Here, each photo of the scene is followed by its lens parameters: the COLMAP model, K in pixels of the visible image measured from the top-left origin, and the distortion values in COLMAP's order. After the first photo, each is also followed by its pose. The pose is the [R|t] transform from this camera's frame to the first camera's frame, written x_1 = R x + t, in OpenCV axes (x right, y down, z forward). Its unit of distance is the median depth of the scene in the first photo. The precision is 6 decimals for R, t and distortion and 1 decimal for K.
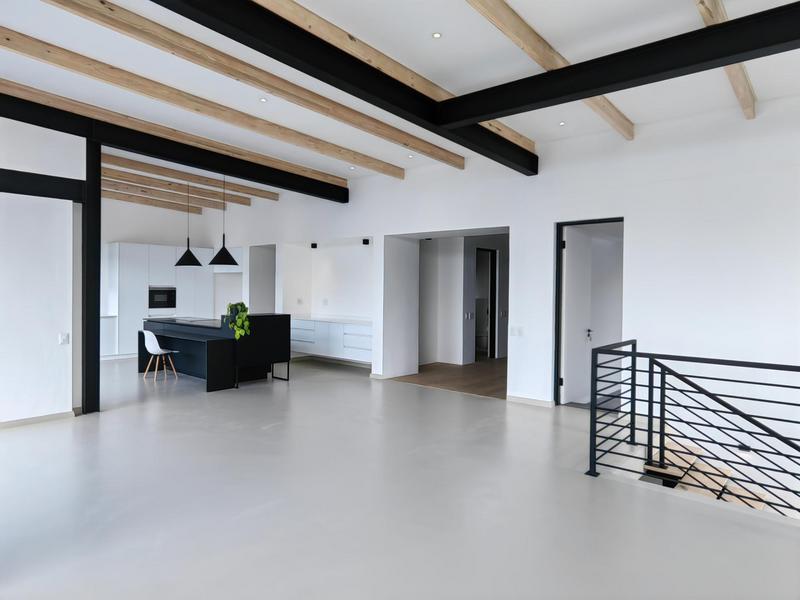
lens RADIAL K [[505.1, 0, 401.6], [0, 505.1, 294.1], [0, 0, 1]] dist [-0.000191, 0.002932]
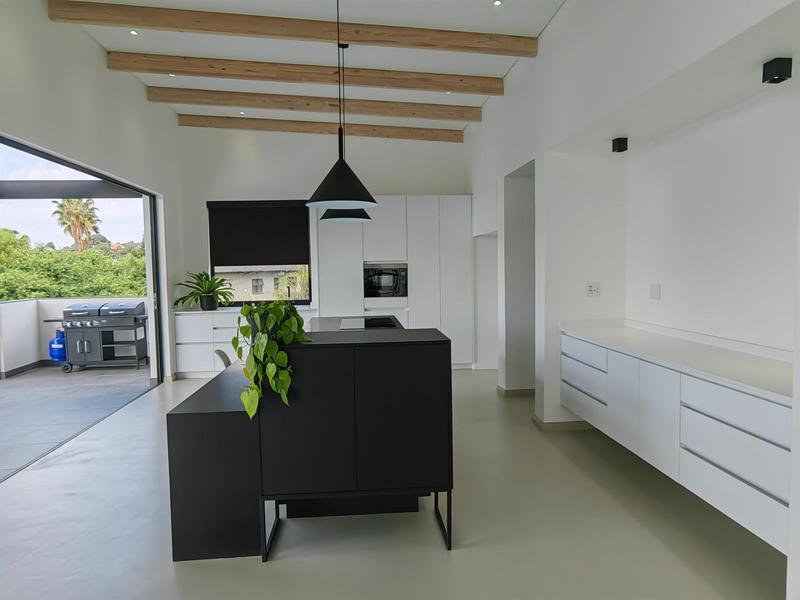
lens RADIAL K [[505.1, 0, 401.6], [0, 505.1, 294.1], [0, 0, 1]] dist [-0.000191, 0.002932]
pose [[0.710469, 0.019799, -0.703450, -0.023752], [0.010353, 0.999202, 0.038579, -0.000108], [0.703653, -0.034692, 0.709697, 0.672778]]
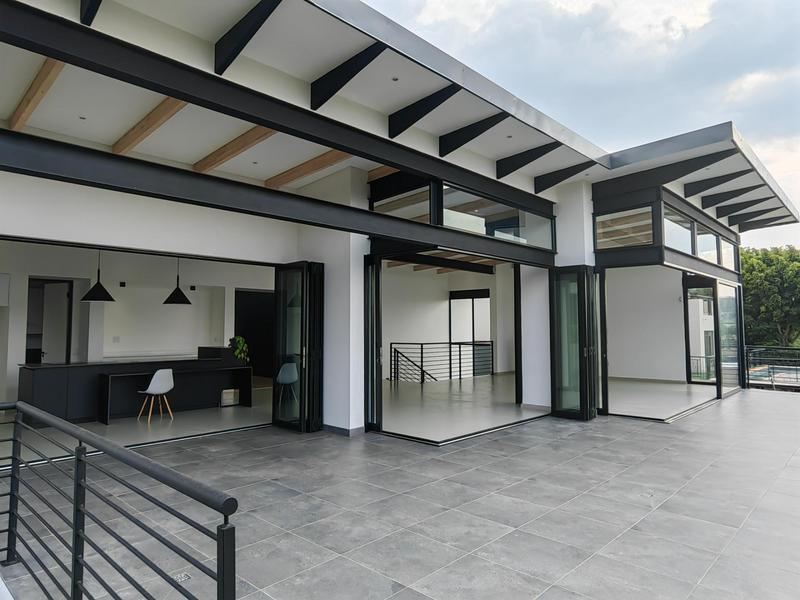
lens RADIAL K [[505.1, 0, 401.6], [0, 505.1, 294.1], [0, 0, 1]] dist [-0.000191, 0.002932]
pose [[0.067310, 0.044515, 0.996739, -1.123810], [0.025120, 0.998612, -0.046295, -0.013028], [-0.997416, 0.028154, 0.066098, 0.358405]]
